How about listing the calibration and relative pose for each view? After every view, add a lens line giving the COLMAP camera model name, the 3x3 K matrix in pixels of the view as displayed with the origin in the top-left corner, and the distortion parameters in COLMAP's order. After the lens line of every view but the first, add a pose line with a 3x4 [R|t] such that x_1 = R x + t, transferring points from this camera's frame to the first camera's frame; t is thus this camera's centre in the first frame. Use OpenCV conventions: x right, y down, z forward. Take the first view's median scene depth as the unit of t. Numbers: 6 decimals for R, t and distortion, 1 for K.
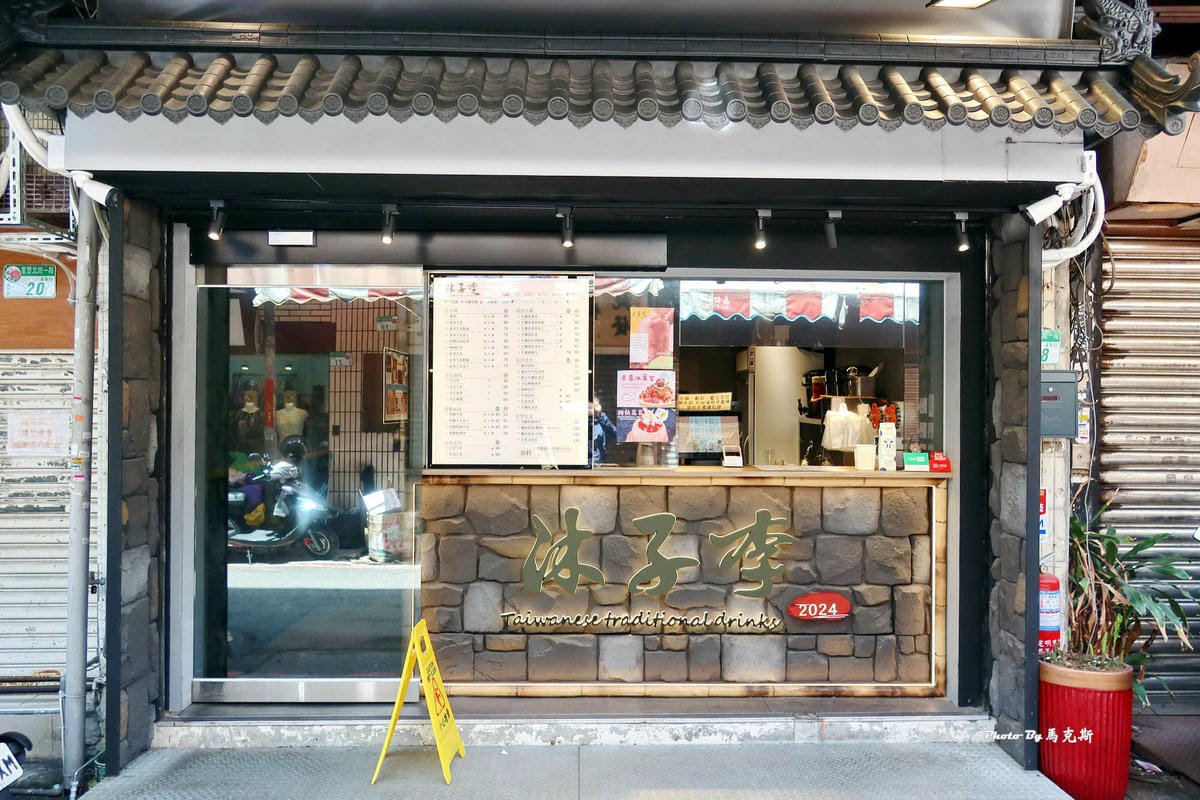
lens RADIAL K [[850.8, 0, 600.0], [0, 850.8, 400.0], [0, 0, 1]] dist [0.000246, -0.000706]
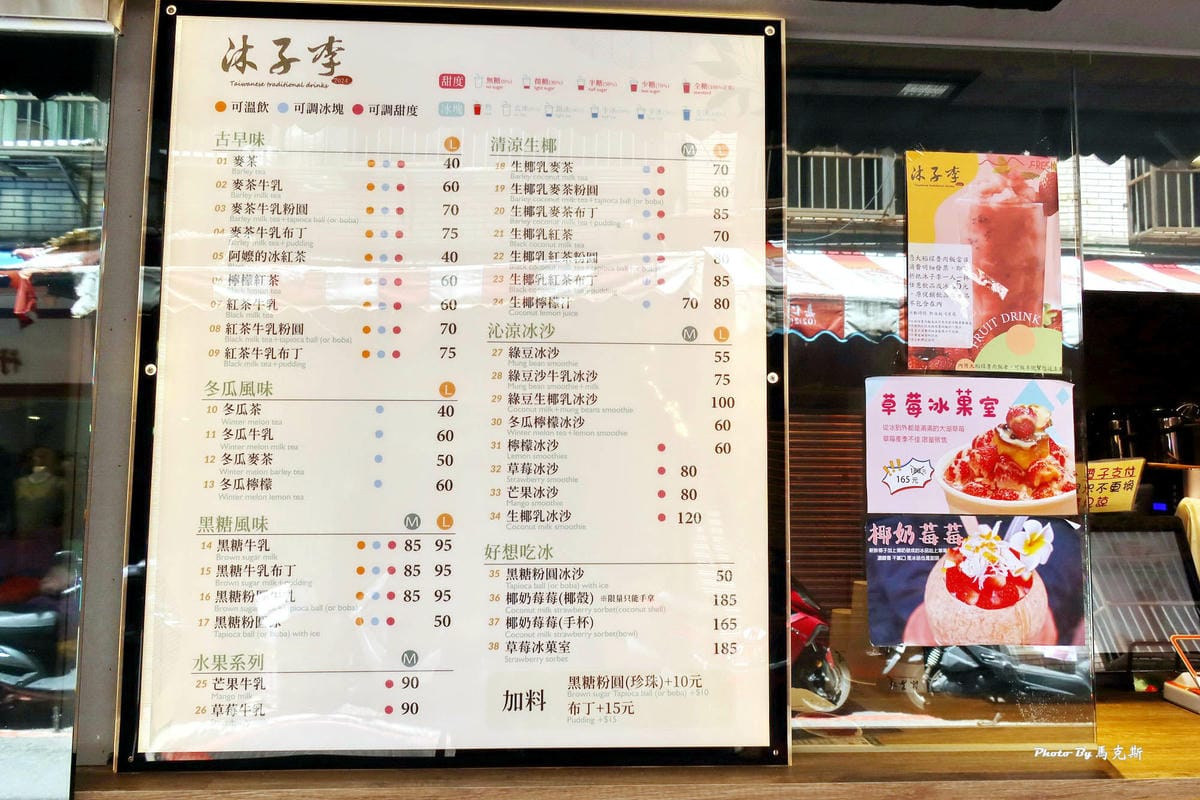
lens RADIAL K [[850.8, 0, 600.0], [0, 850.8, 400.0], [0, 0, 1]] dist [0.000246, -0.000706]
pose [[0.999262, 0.006097, 0.037926, -0.074557], [-0.003471, 0.997616, -0.068927, -0.008546], [-0.038255, 0.068744, 0.996901, 0.742393]]
